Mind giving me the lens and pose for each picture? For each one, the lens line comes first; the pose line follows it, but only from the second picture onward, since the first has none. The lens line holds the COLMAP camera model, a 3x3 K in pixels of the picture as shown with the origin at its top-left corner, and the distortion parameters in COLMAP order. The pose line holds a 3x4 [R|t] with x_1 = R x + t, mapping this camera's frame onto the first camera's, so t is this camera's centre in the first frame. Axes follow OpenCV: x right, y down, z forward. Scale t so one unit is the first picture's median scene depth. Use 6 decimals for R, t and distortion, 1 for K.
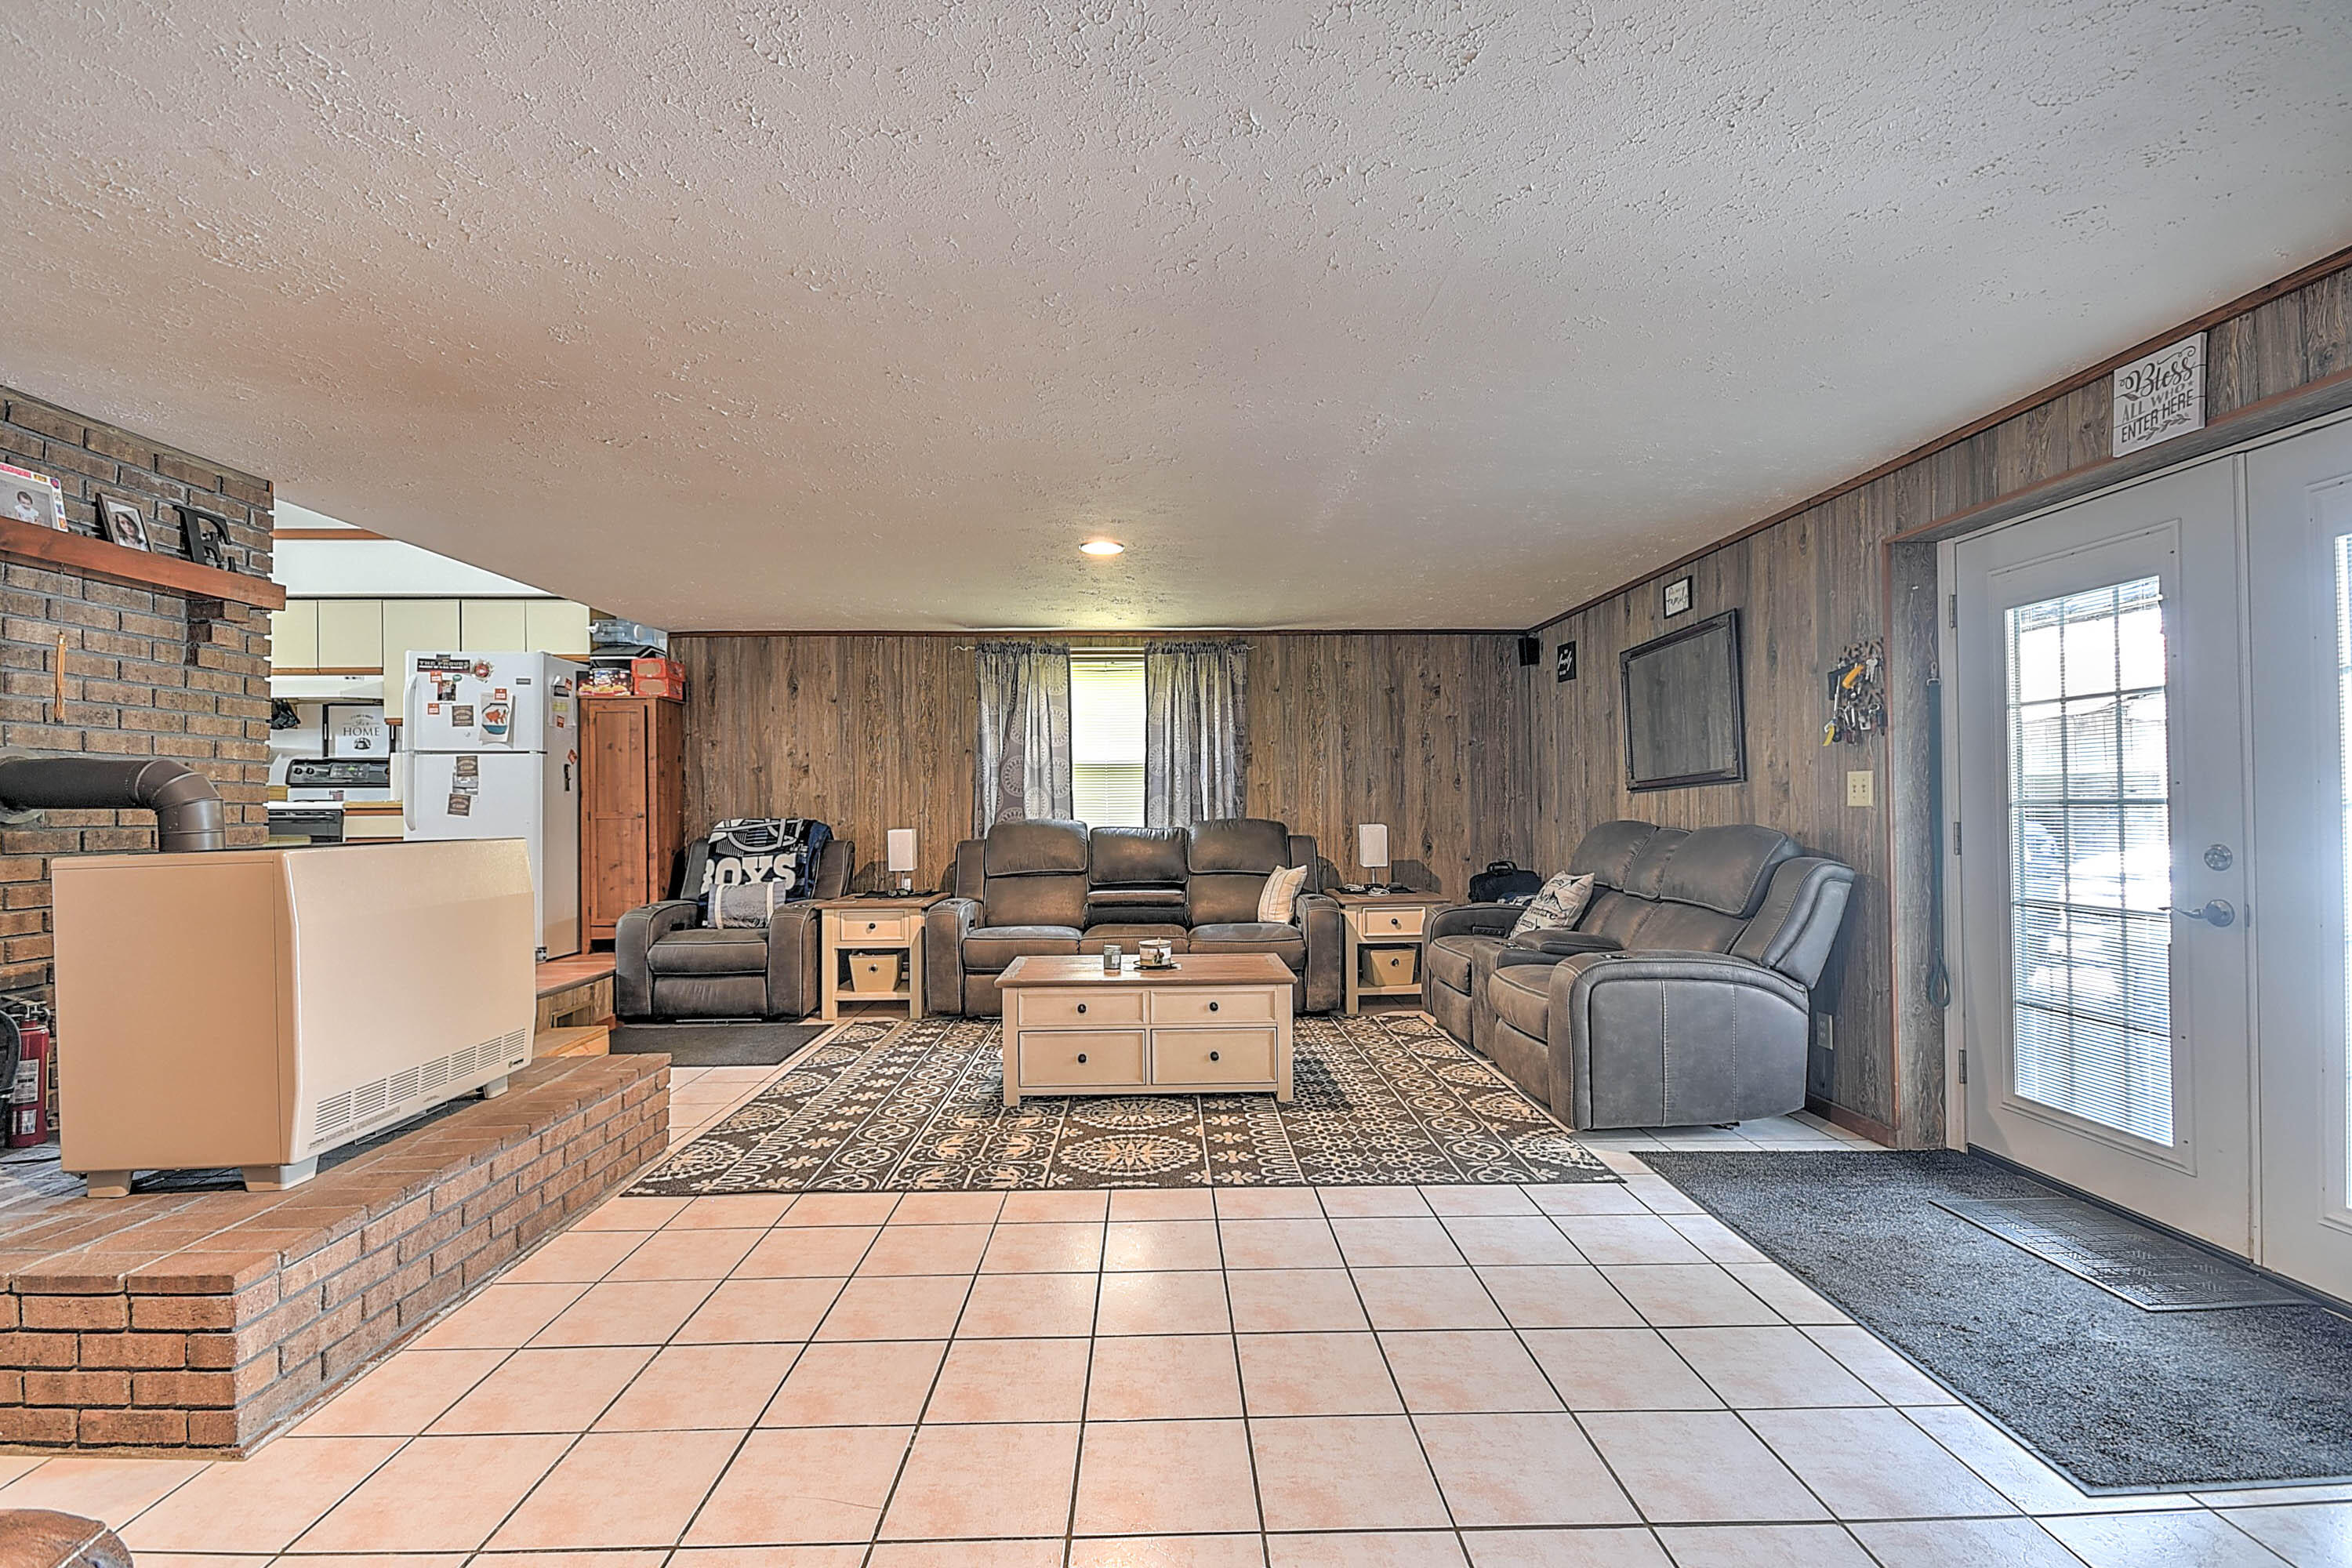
lens RADIAL K [[1068.2, 0, 1190.6], [0, 1068.2, 790.7], [0, 0, 1]] dist [0.020715, -0.008959]
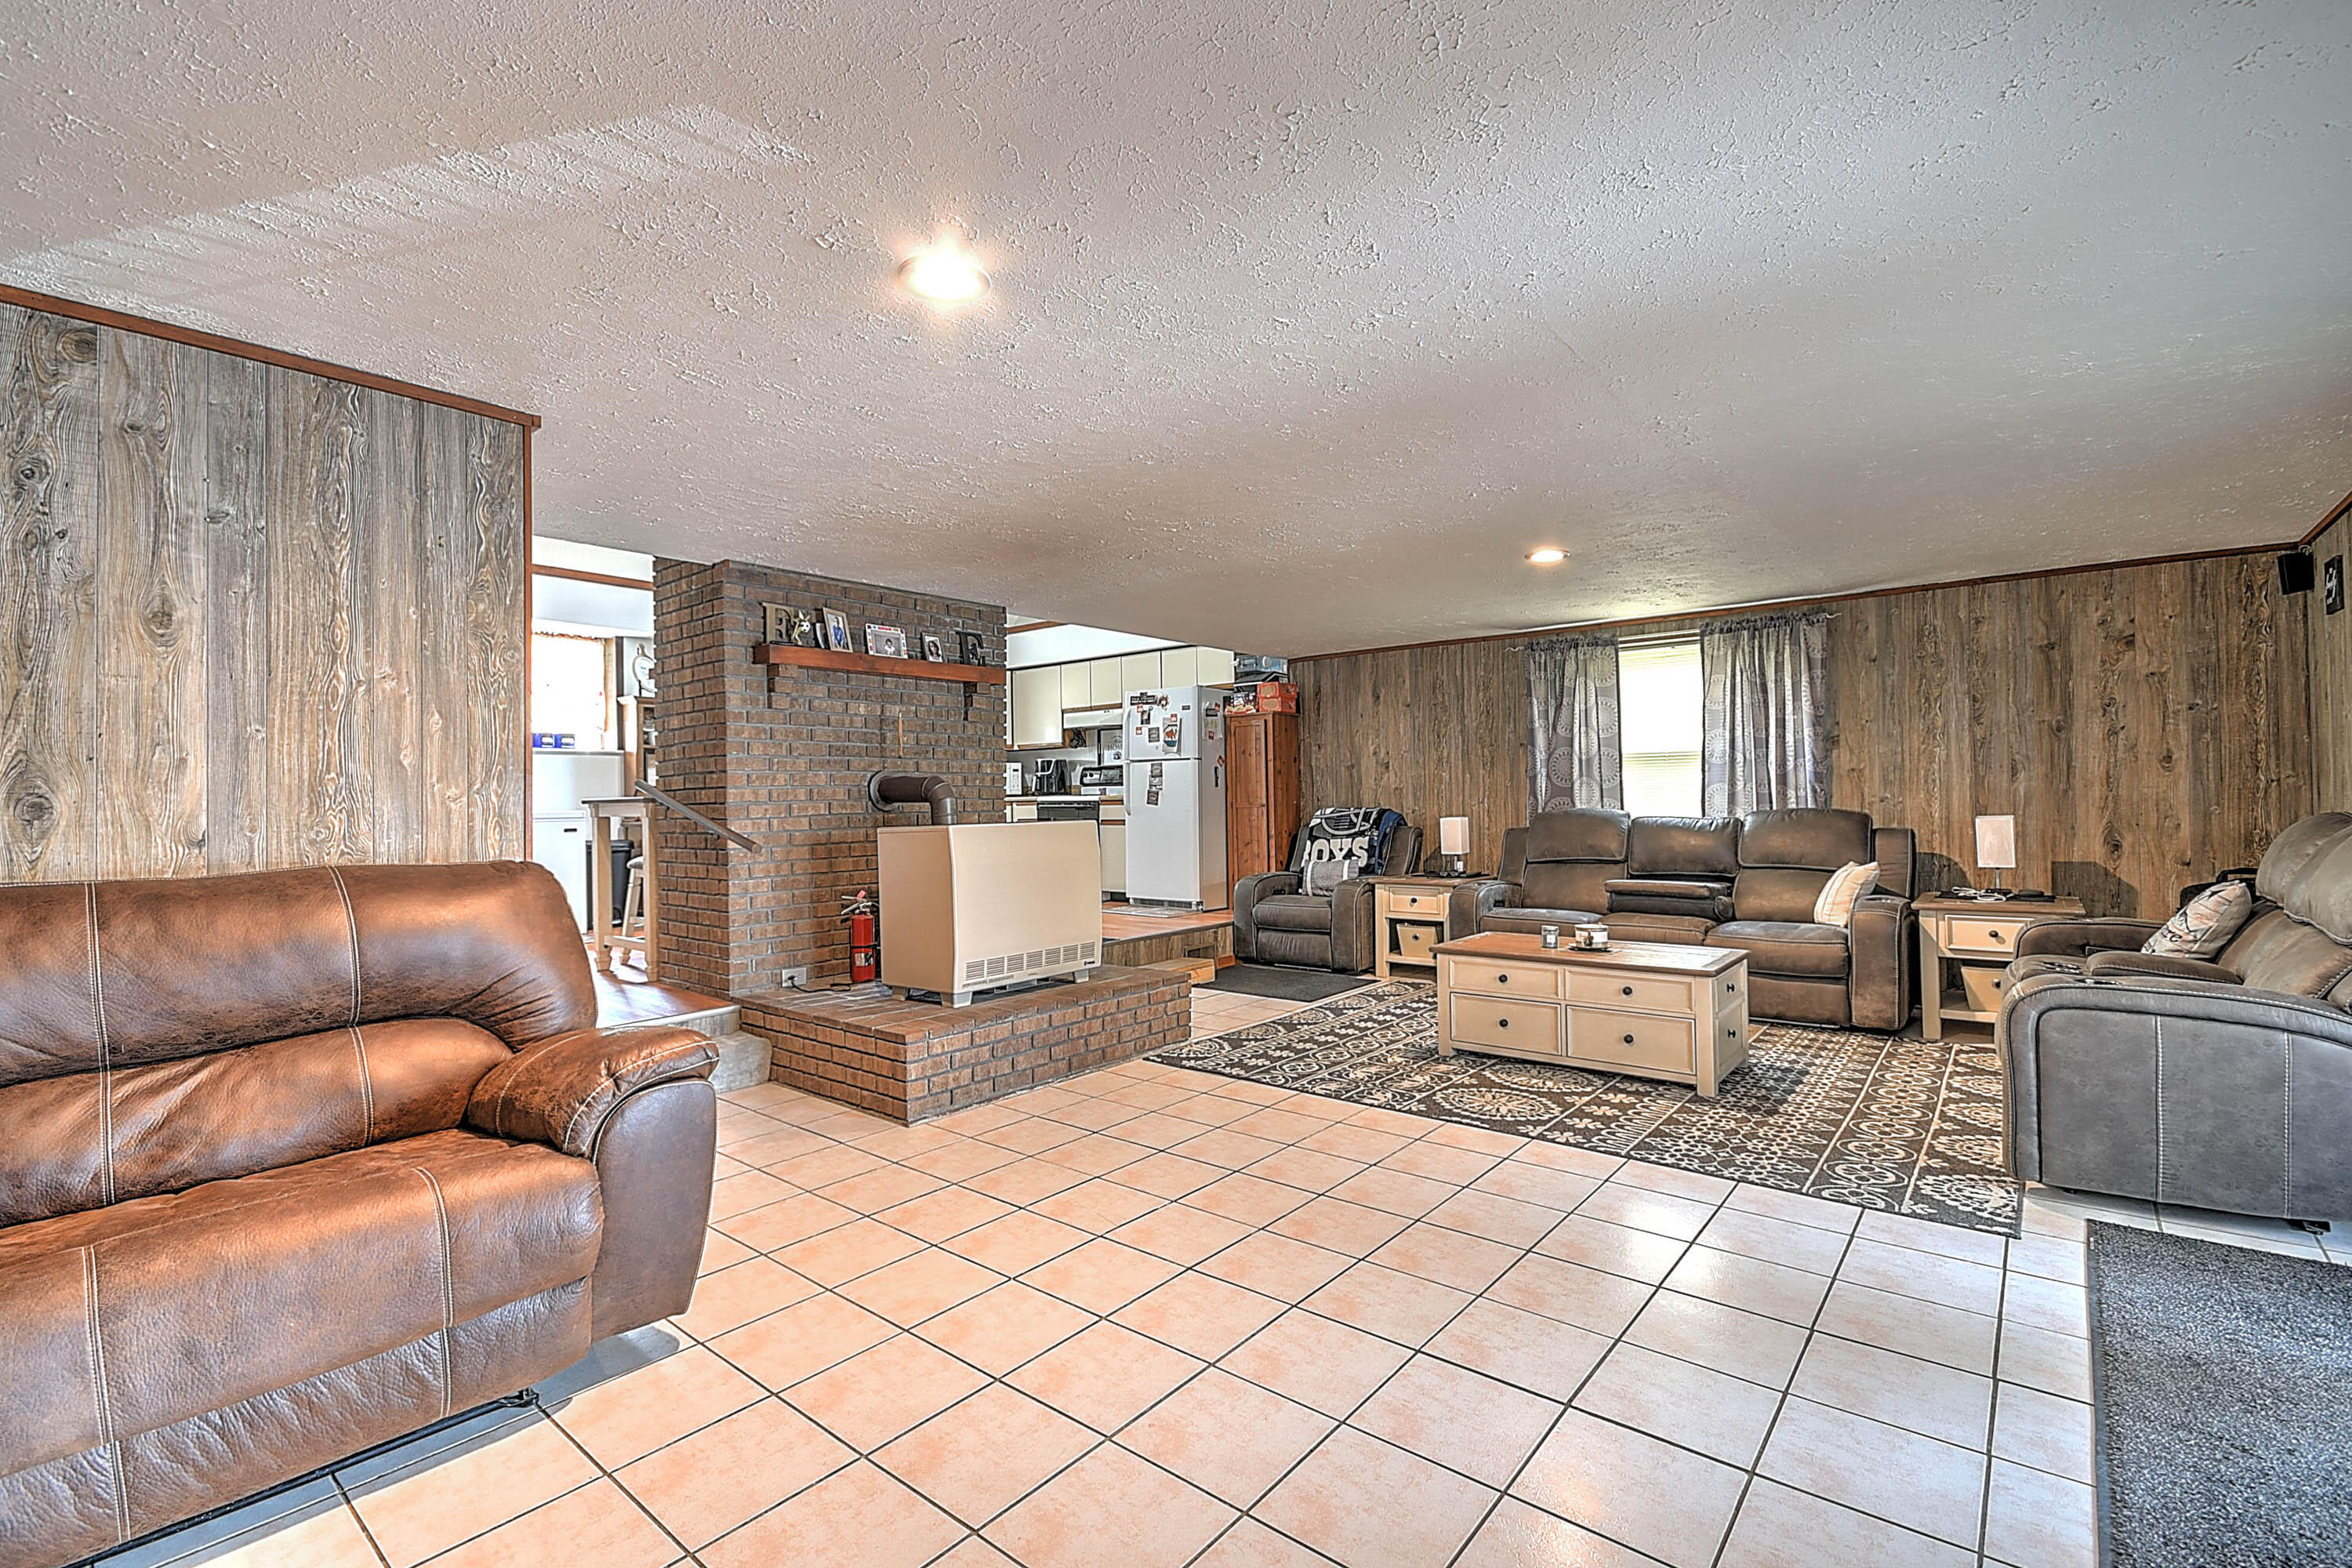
lens RADIAL K [[1068.2, 0, 1129.3], [0, 1068.2, 787.4], [0, 0, 1]] dist [0.020715, -0.008959]
pose [[0.731342, -0.011248, -0.681918, 0.261817], [0.016809, 0.999858, 0.001535, -0.002786], [0.681804, -0.012585, 0.731427, -0.055214]]
